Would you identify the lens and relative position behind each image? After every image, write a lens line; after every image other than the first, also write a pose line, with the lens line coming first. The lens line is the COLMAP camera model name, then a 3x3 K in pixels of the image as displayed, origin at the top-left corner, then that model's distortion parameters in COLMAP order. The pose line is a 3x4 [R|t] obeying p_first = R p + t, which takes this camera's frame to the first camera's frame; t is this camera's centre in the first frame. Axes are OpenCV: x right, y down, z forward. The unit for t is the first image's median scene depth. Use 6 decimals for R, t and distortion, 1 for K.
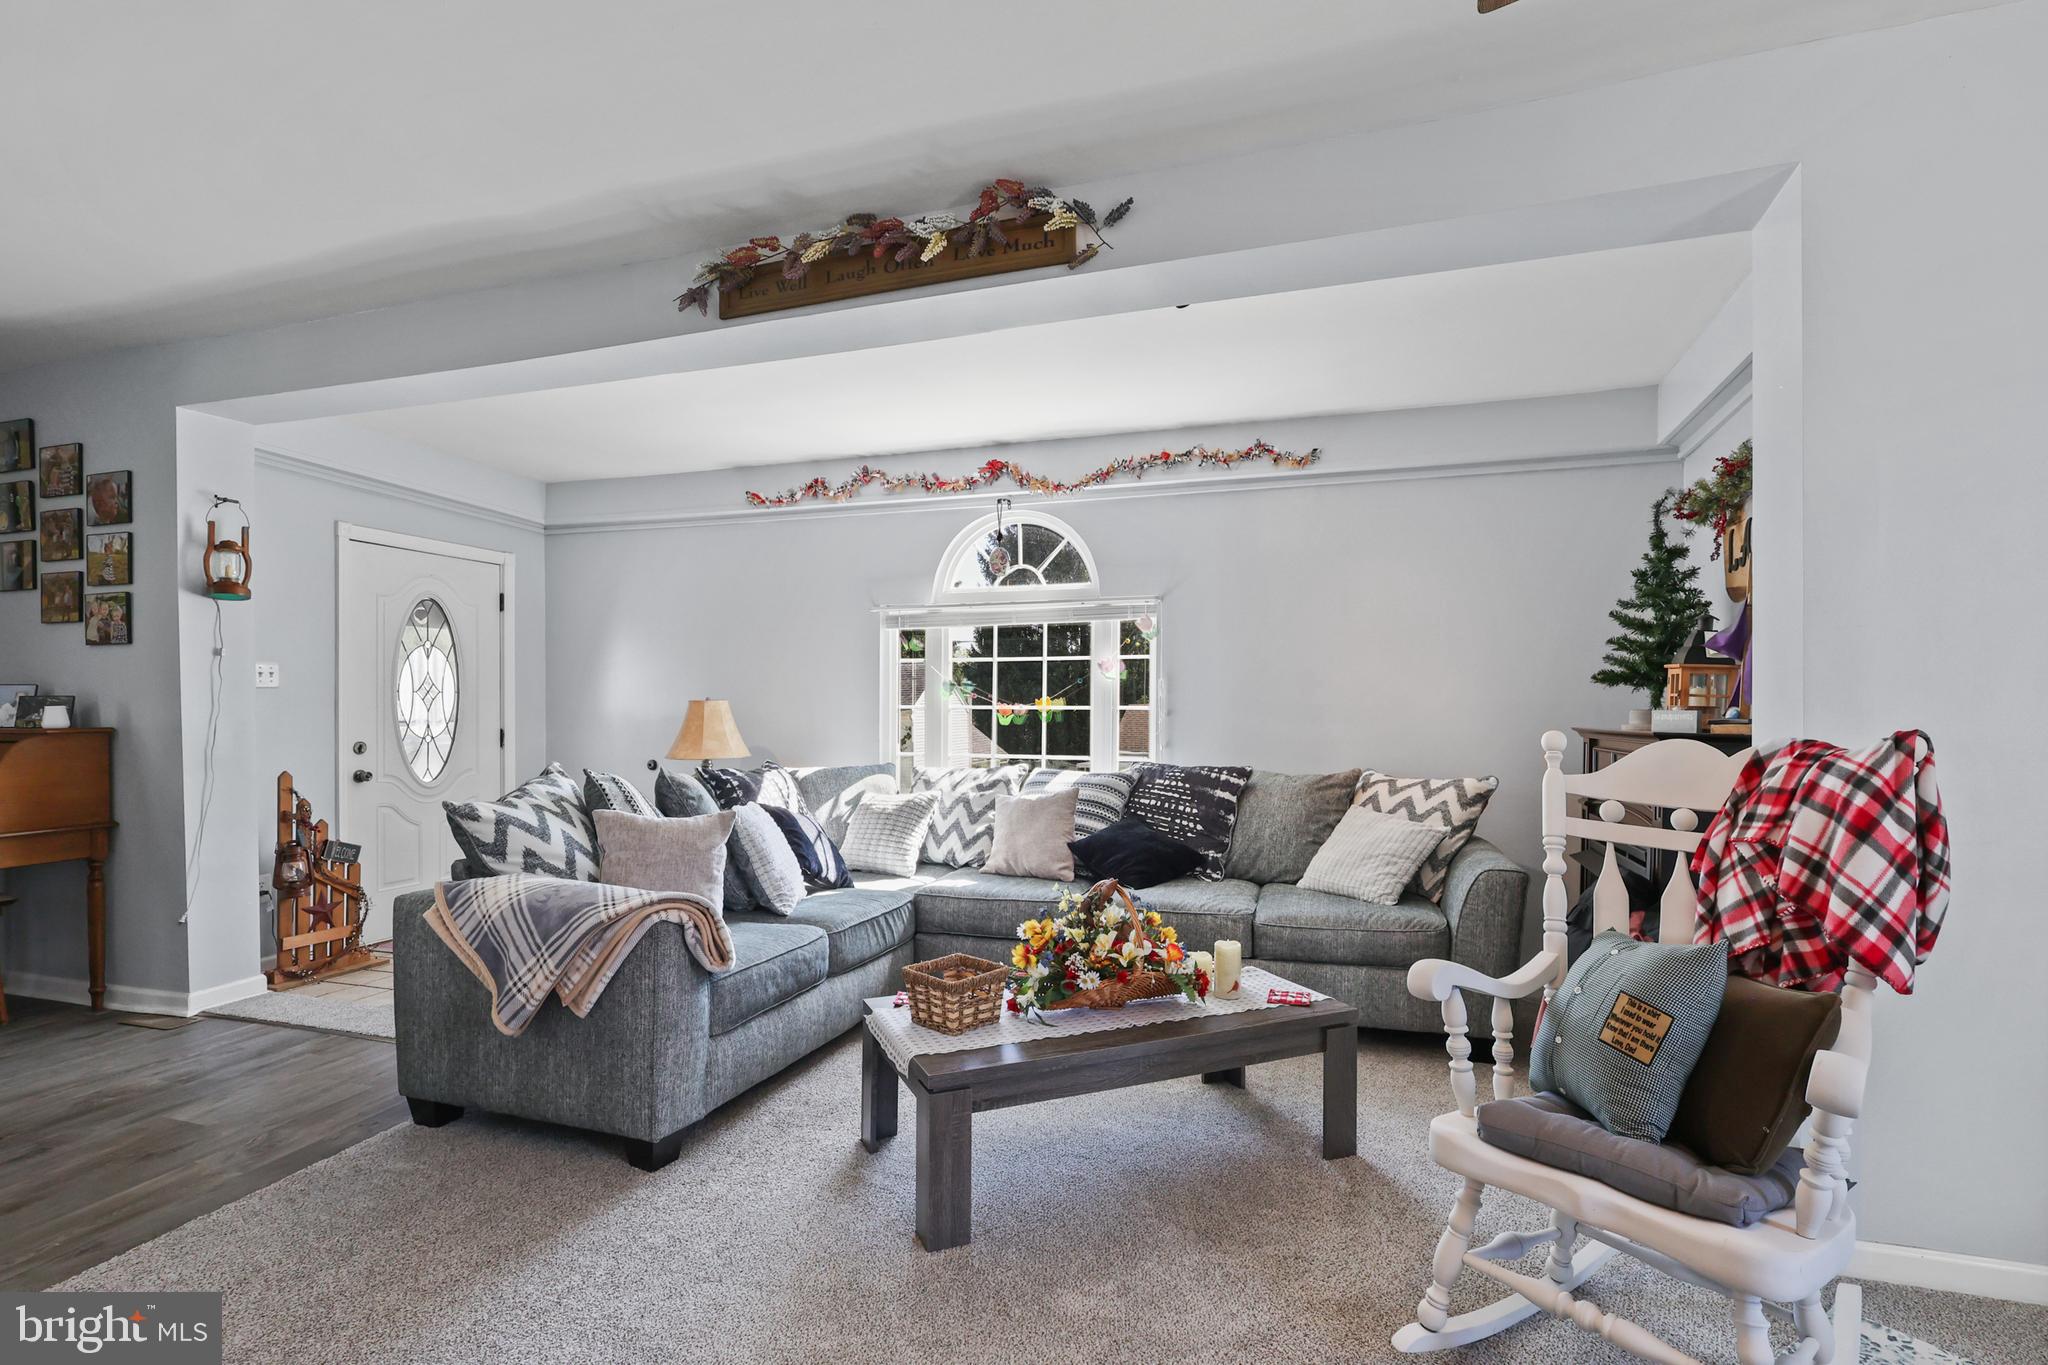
lens RADIAL K [[957.8, 0, 1023.4], [0, 957.8, 709.2], [0, 0, 1]] dist [-0.010233, 0.005582]
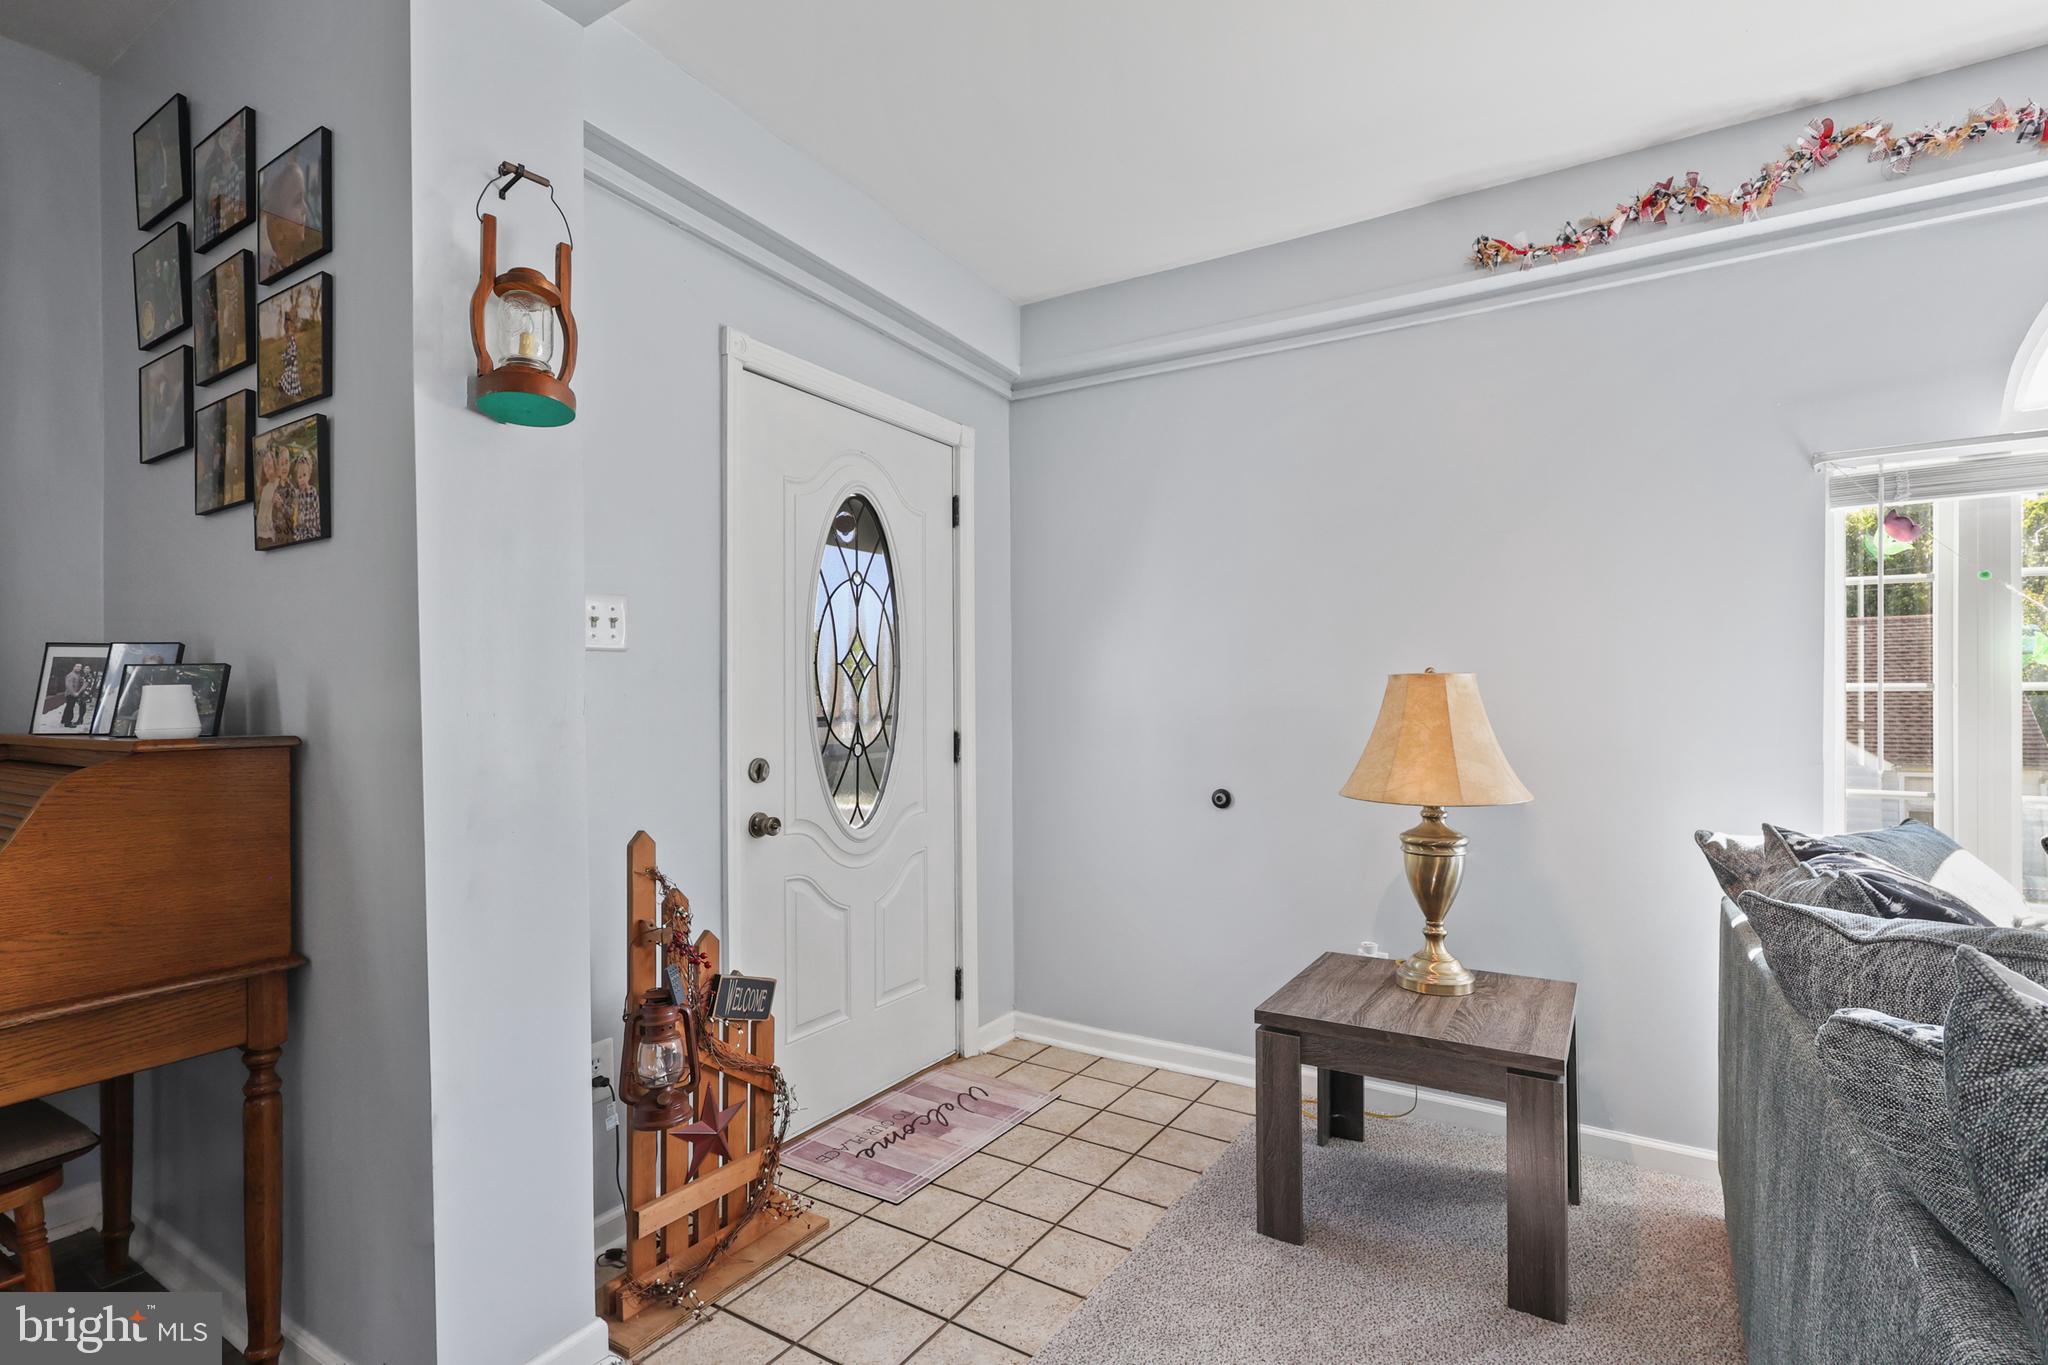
lens RADIAL K [[957.8, 0, 1046.8], [0, 957.8, 689.8], [0, 0, 1]] dist [-0.010233, 0.005582]
pose [[0.974025, -0.006111, -0.226357, -0.510244], [0.003709, 0.999932, -0.011035, 0.003569], [0.226409, 0.009908, 0.973982, 0.634454]]
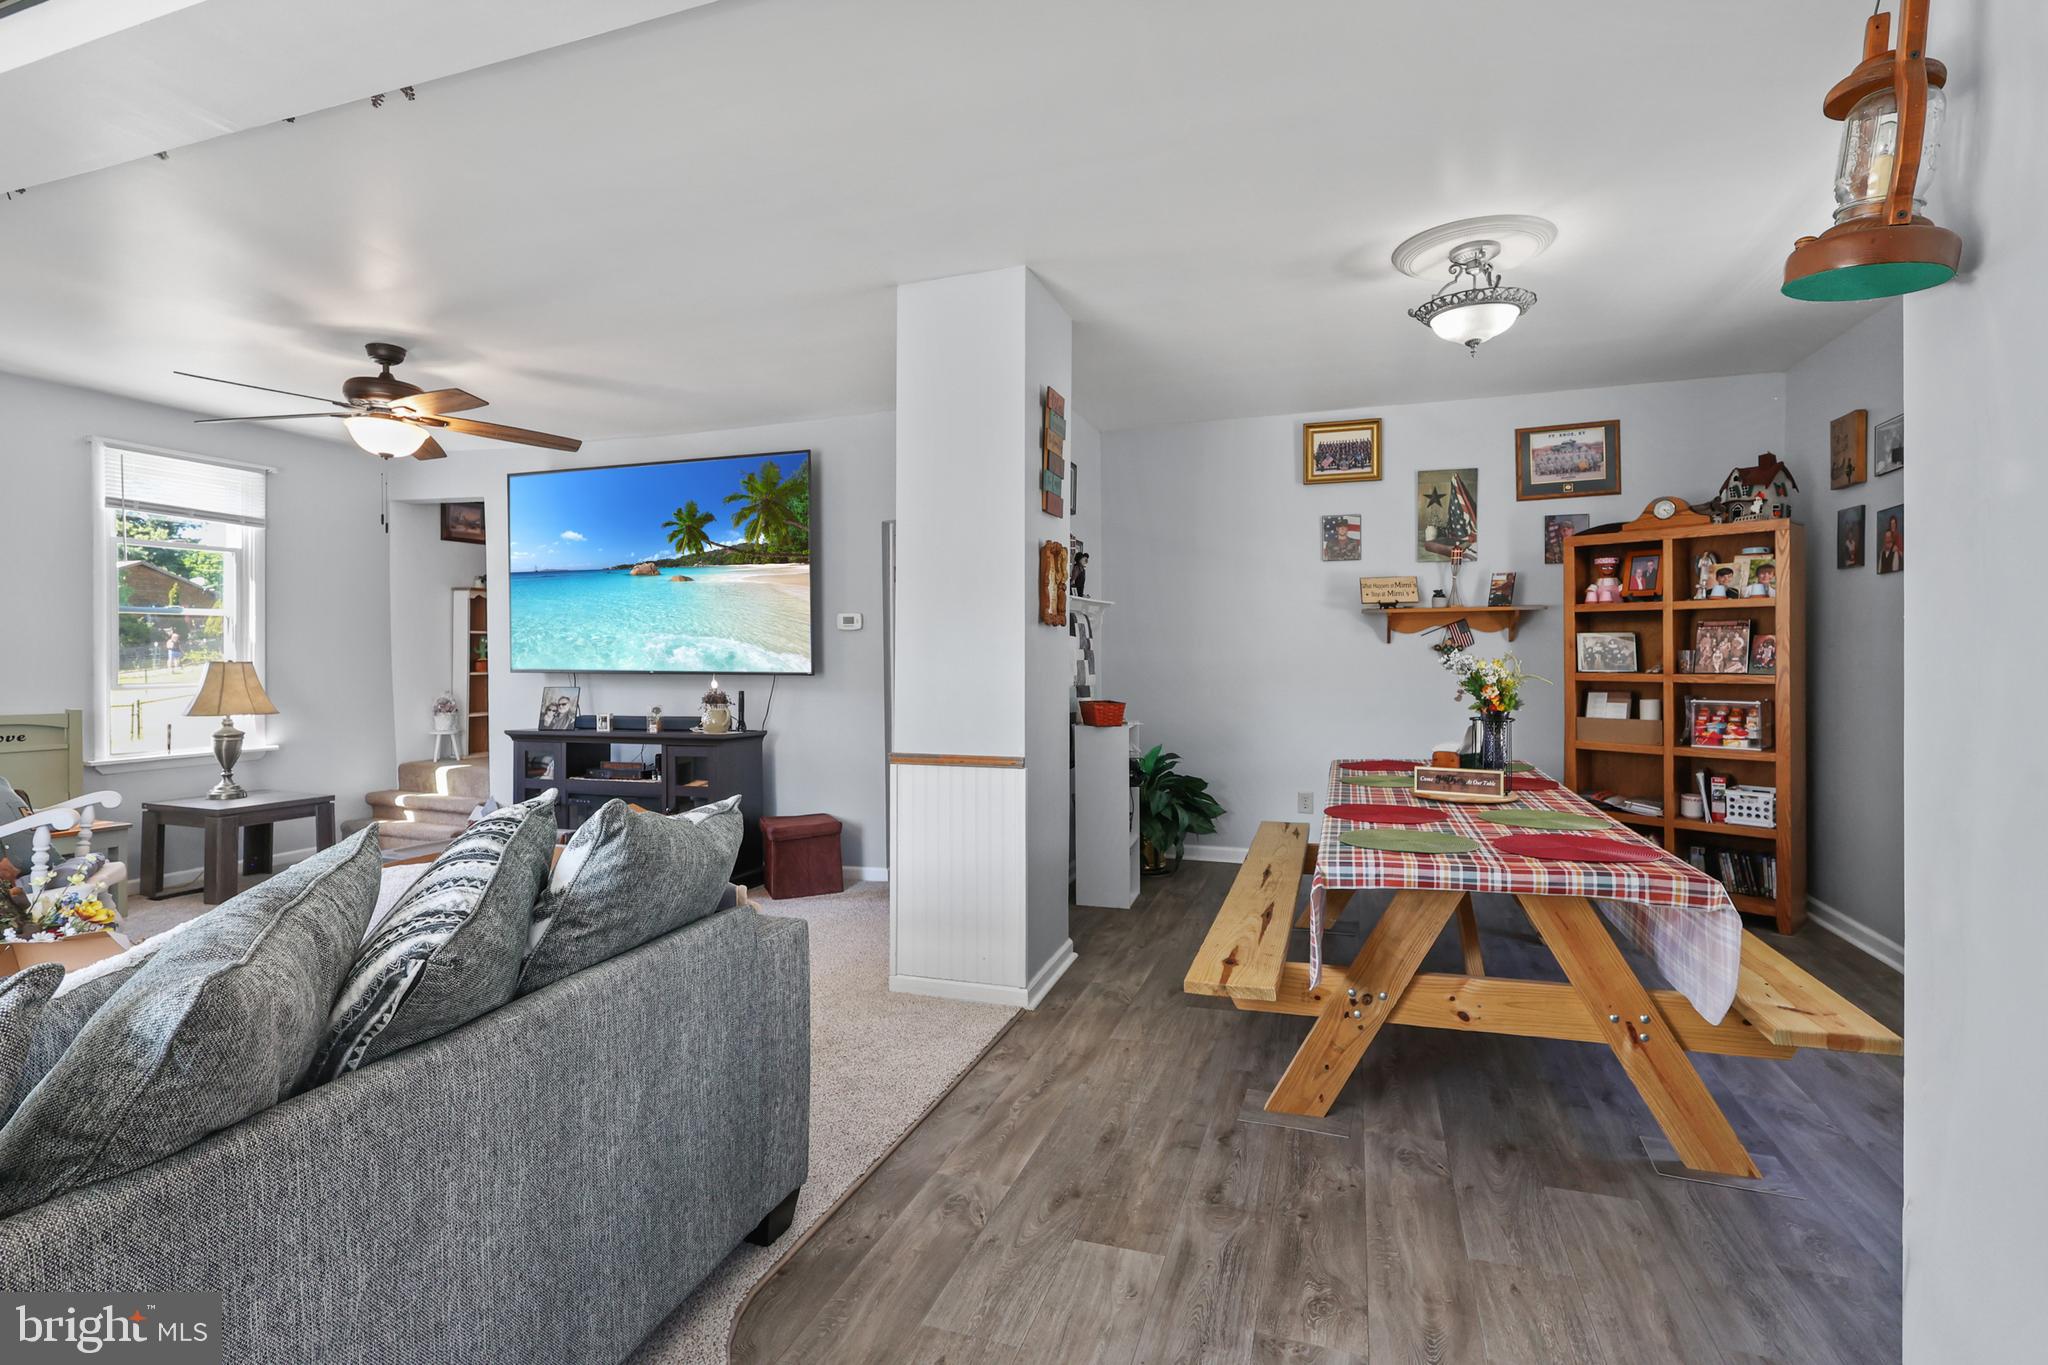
lens RADIAL K [[957.8, 0, 1005.8], [0, 957.8, 666.7], [0, 0, 1]] dist [-0.010233, 0.005582]
pose [[-0.999578, 0.005890, 0.028438, -0.576130], [0.006440, 0.999793, 0.019279, -0.018082], [-0.028319, 0.019454, -0.999410, 1.215321]]
